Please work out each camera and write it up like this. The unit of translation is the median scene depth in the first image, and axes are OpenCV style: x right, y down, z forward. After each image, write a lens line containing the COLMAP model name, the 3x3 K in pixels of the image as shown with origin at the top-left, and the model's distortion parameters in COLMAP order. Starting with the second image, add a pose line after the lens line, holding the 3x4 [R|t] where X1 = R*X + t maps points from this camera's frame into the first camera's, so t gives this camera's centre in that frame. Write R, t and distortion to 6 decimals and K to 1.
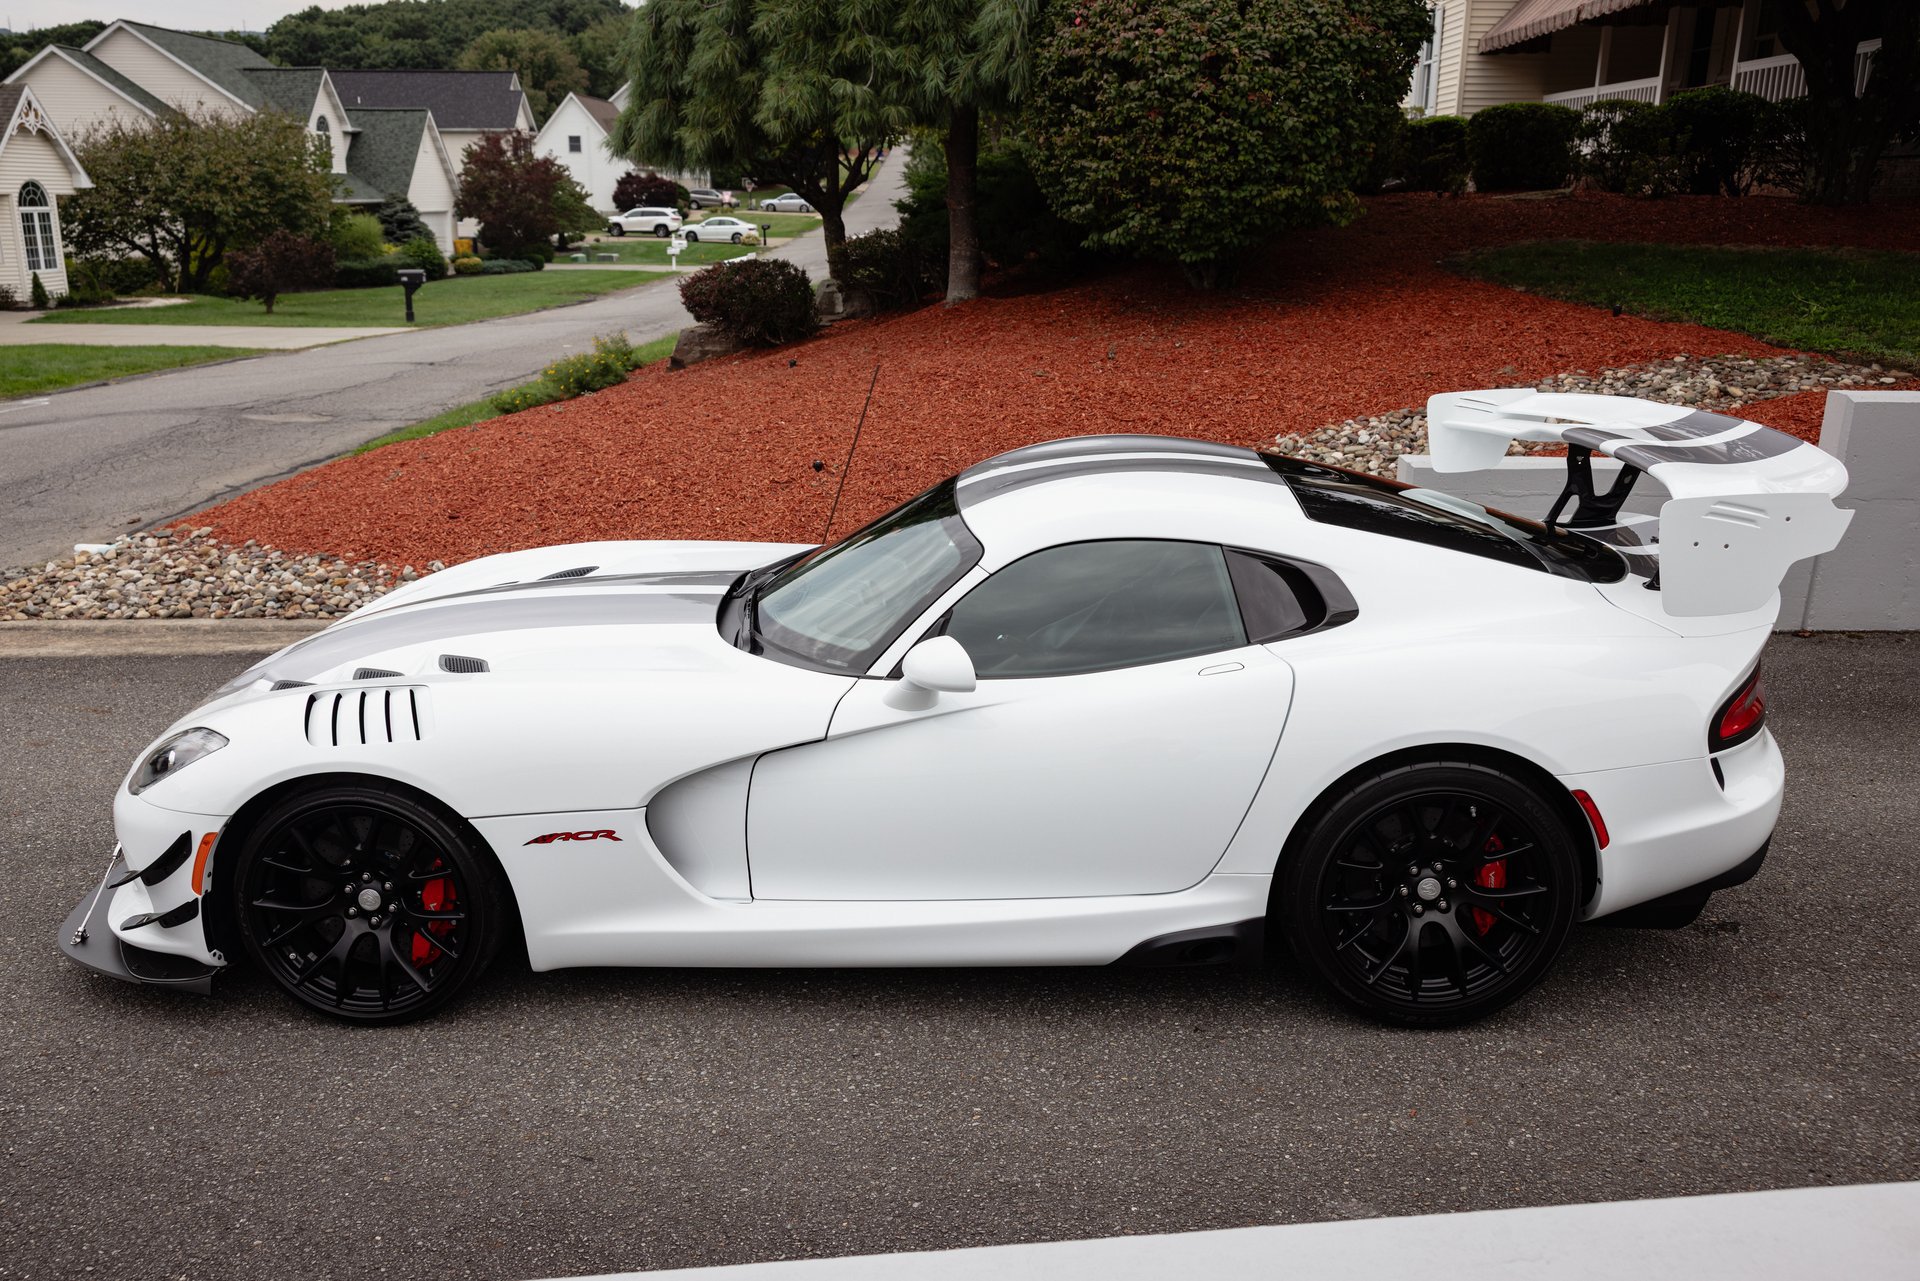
lens RADIAL K [[1567.0, 0, 954.6], [0, 1567.0, 629.1], [0, 0, 1]] dist [-0.008885, 0.012551]
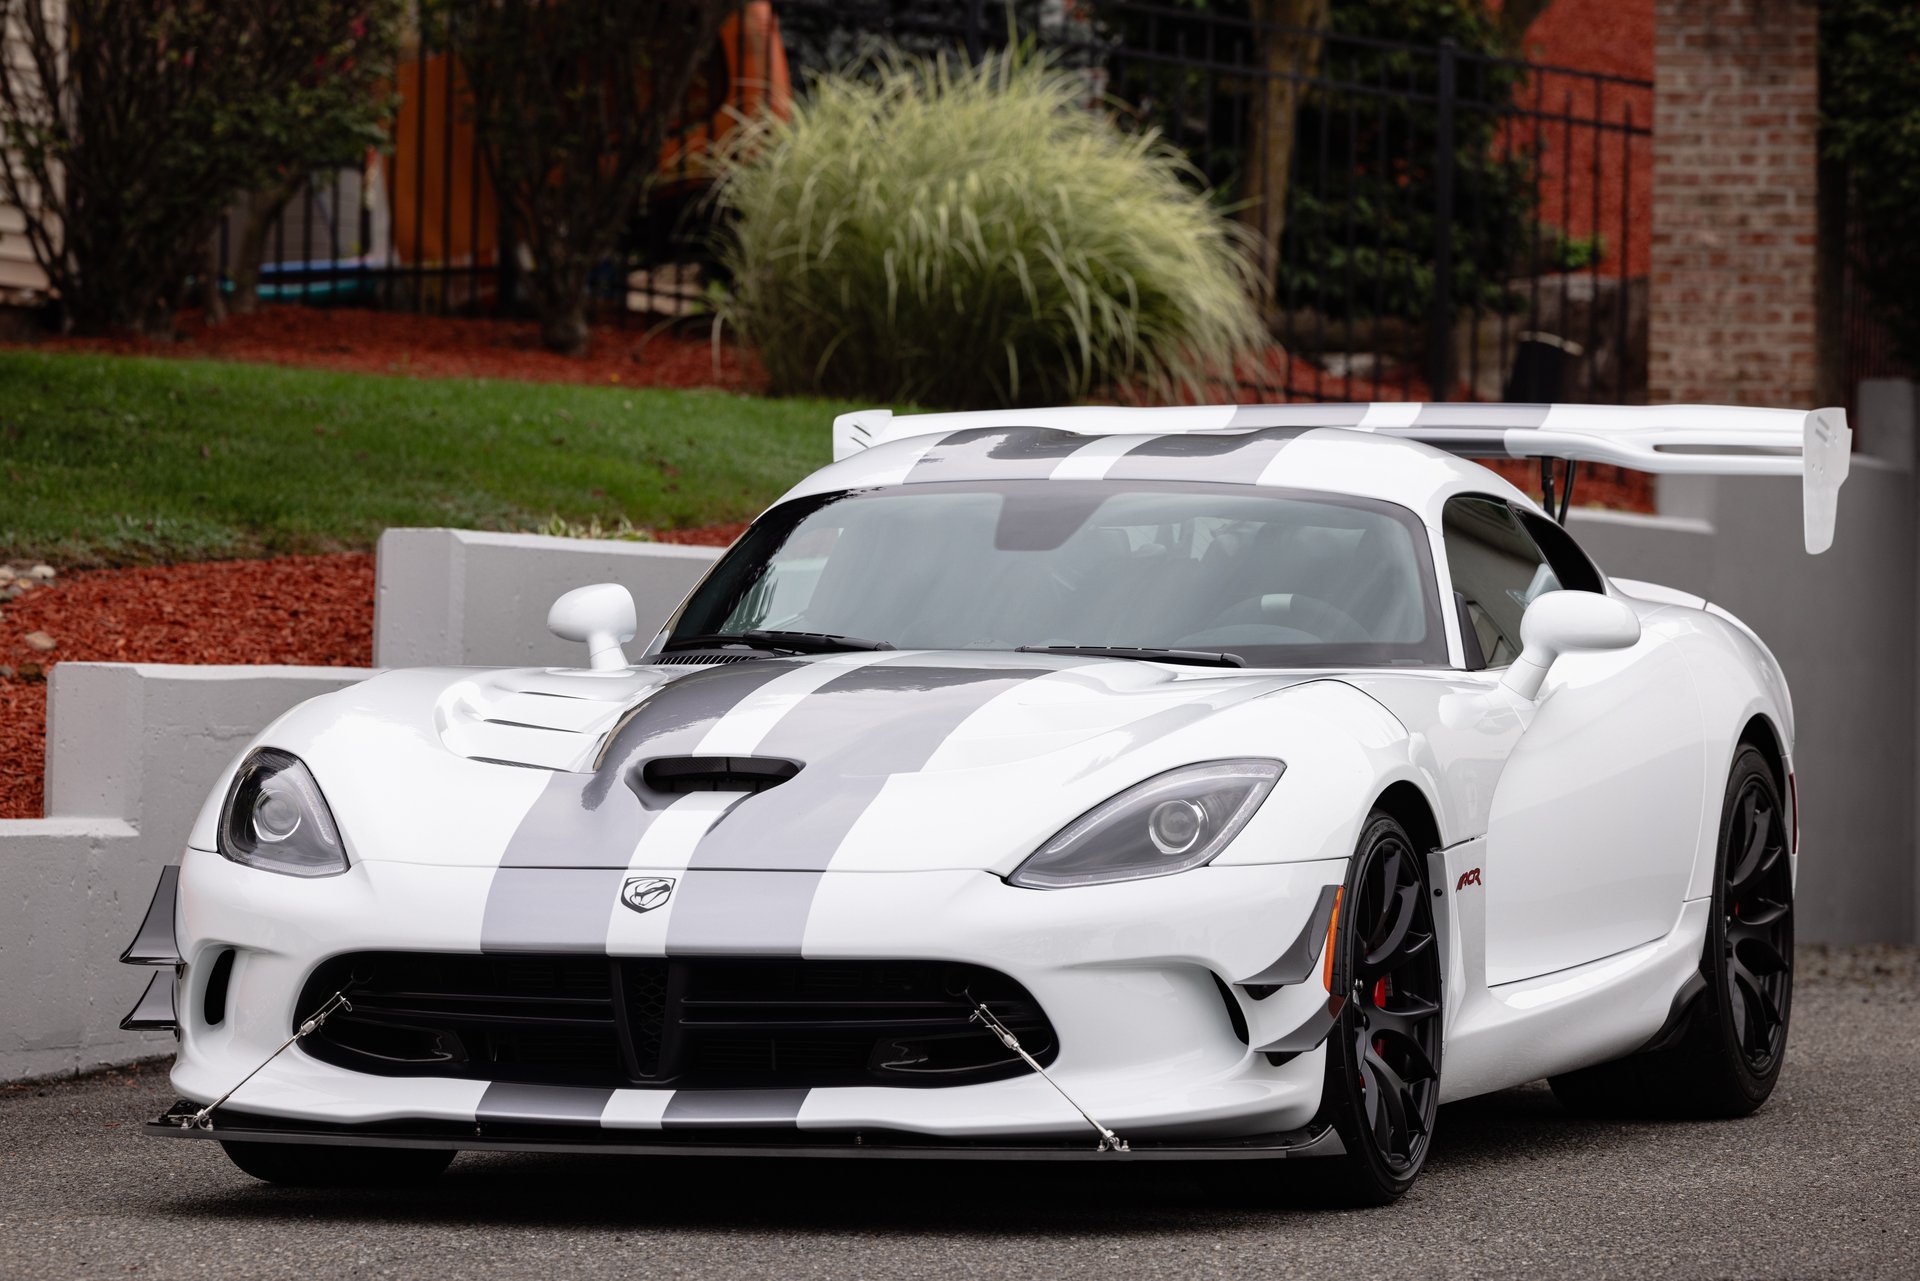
lens RADIAL K [[10235.0, 0, 960.0], [0, 10235.0, 640.5], [0, 0, 1]] dist [-0.141284, 18.579510]
pose [[0.267071, 0.003380, 0.963671, -1.890568], [0.252904, 0.964697, -0.073473, 0.123790], [-0.929899, 0.263339, 0.256788, 0.003535]]
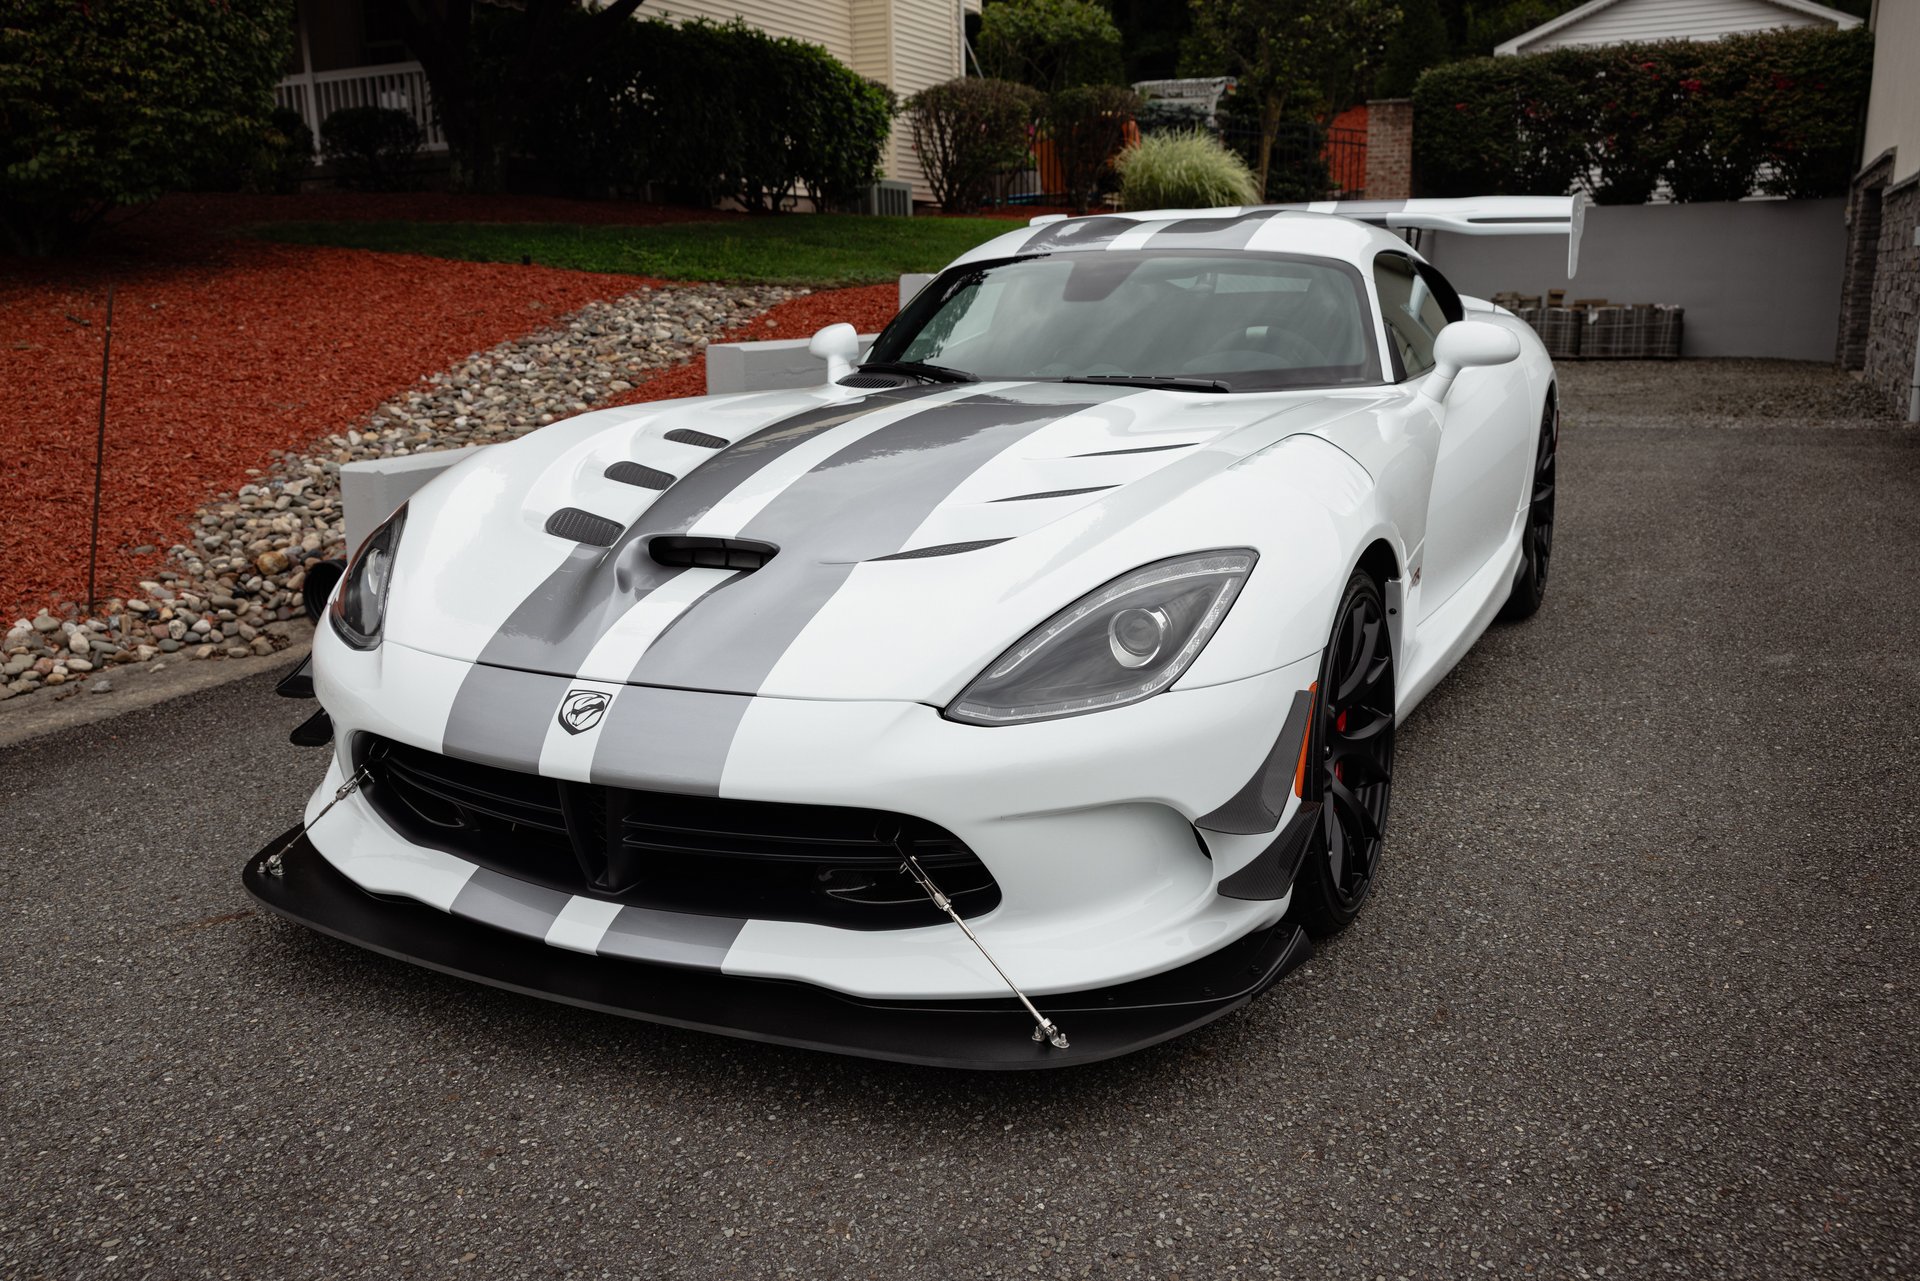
lens RADIAL K [[1567.0, 0, 954.6], [0, 1567.0, 629.1], [0, 0, 1]] dist [-0.008885, 0.012551]
pose [[0.417429, -0.207686, 0.884658, -0.442963], [0.265140, 0.959007, 0.100033, 0.002841], [-0.869169, 0.192801, 0.455383, 0.334664]]
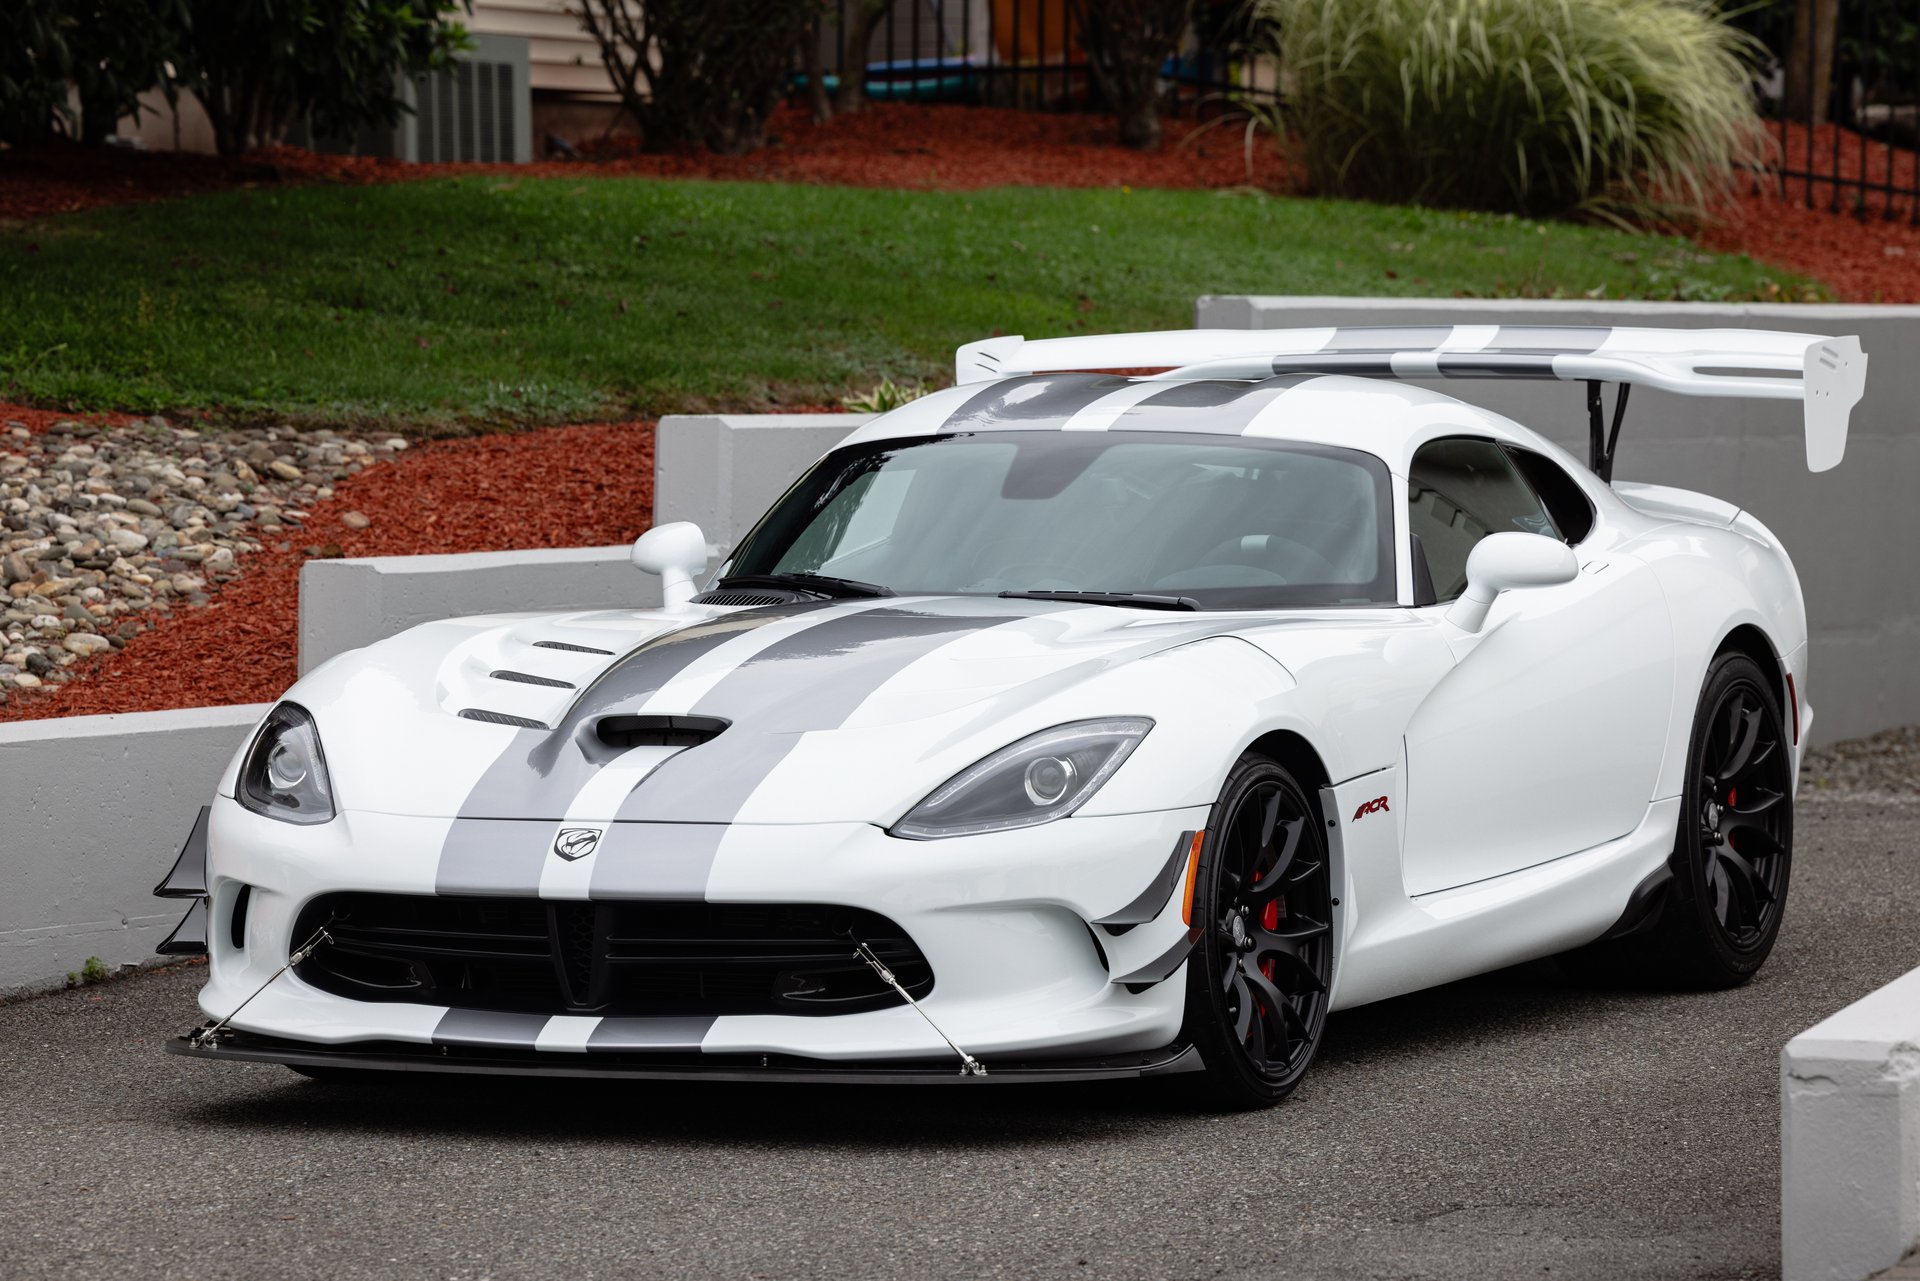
lens RADIAL K [[9741.7, 0, 960.0], [0, 9741.7, 640.5], [0, 0, 1]] dist [-0.232923, 10.711917]
pose [[0.371809, -0.037553, 0.927550, -1.934543], [0.253006, 0.965455, -0.062330, 0.121654], [-0.893166, 0.257850, 0.368466, -0.251573]]
